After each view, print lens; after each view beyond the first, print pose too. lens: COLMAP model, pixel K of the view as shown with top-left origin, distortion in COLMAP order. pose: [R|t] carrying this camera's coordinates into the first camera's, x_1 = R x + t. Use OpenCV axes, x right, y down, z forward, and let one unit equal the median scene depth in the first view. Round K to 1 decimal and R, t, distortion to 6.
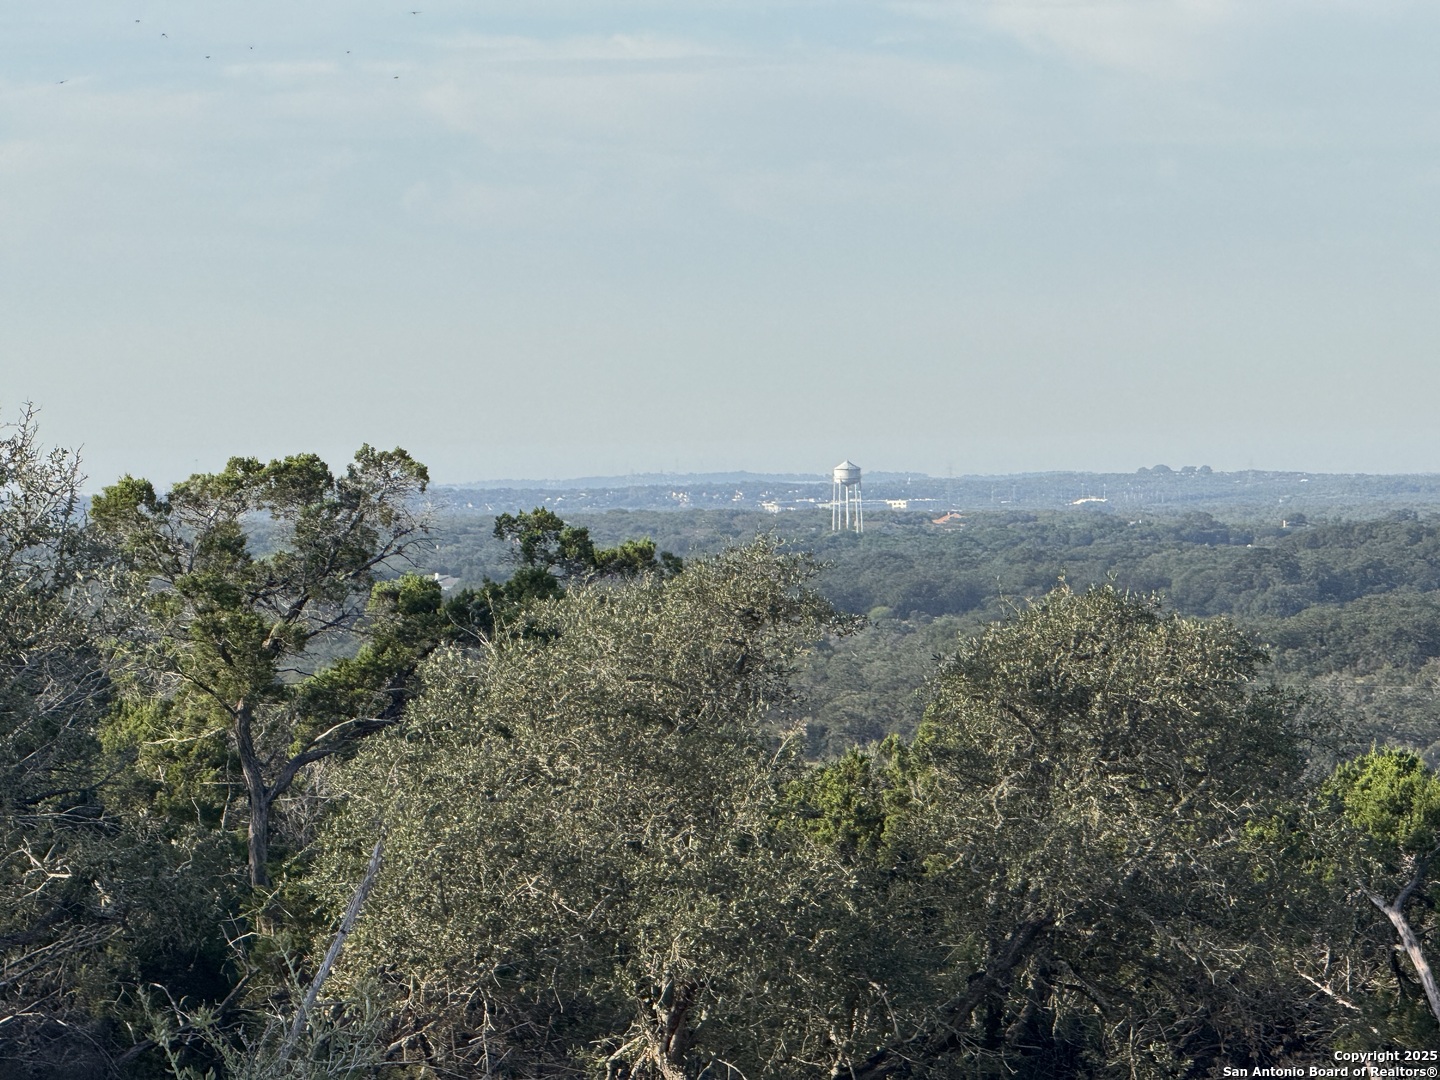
lens RADIAL K [[8257.3, 0, 720.0], [0, 8257.3, 540.0], [0, 0, 1]] dist [0.337964, 6.356371]
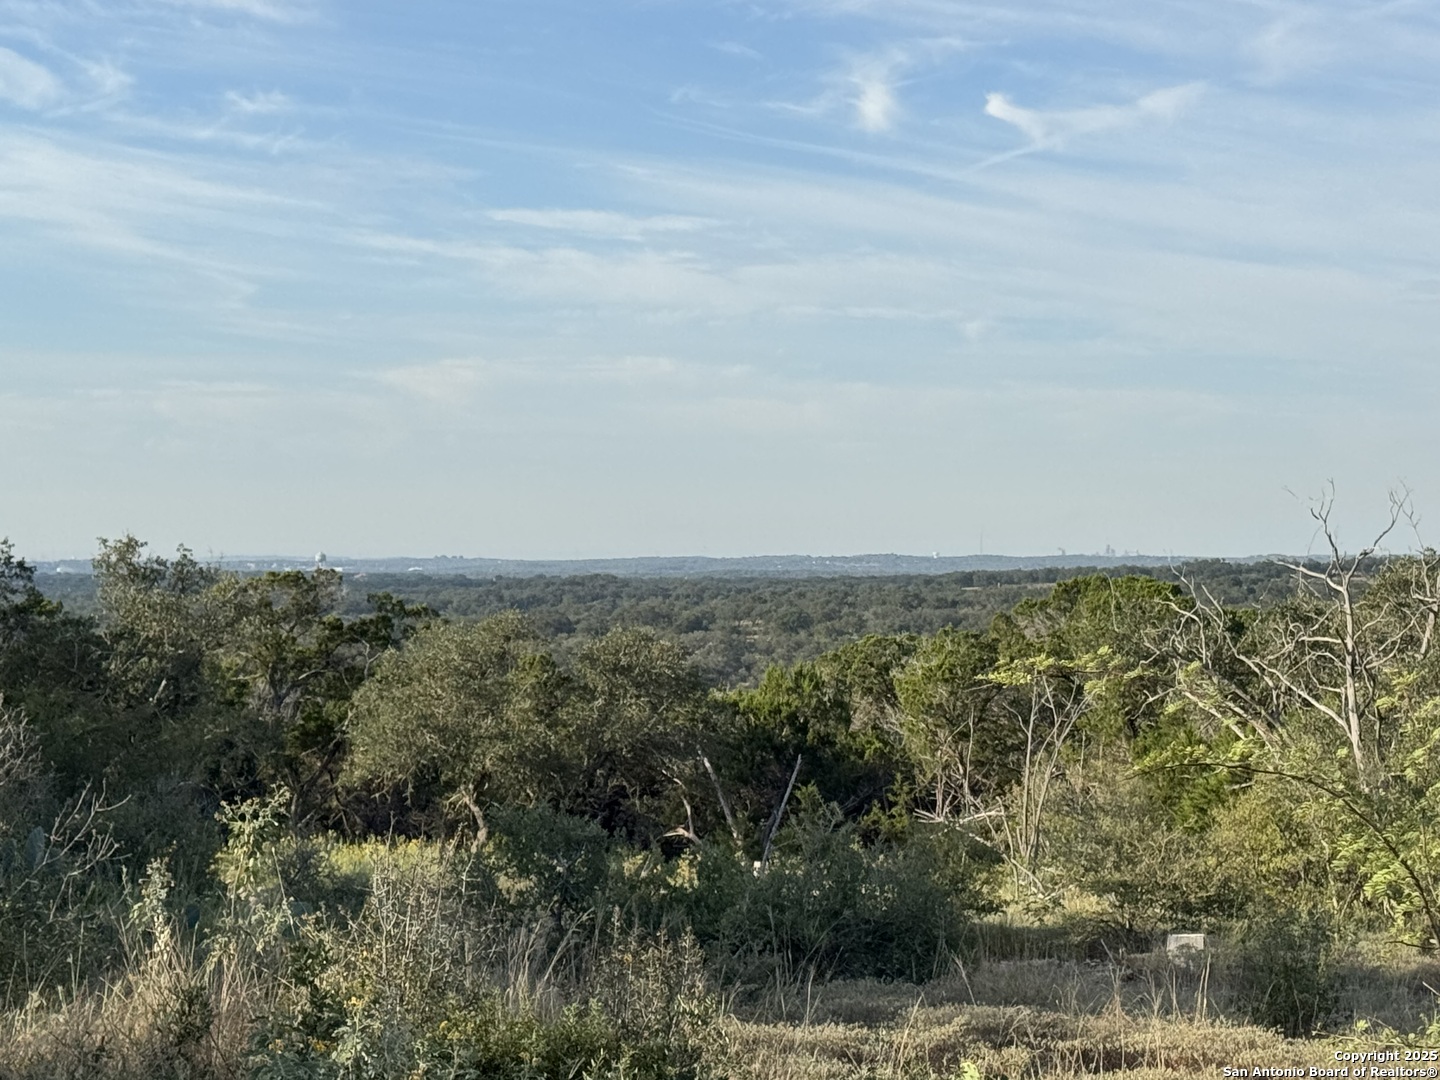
lens RADIAL K [[3311.6, 0, 720.0], [0, 3311.6, 540.0], [0, 0, 1]] dist [0.112369, 0.081185]
pose [[0.987849, 0.014341, 0.154752, -0.080413], [-0.012572, 0.999844, -0.012402, -0.008552], [-0.154905, 0.010306, 0.987876, -0.067971]]
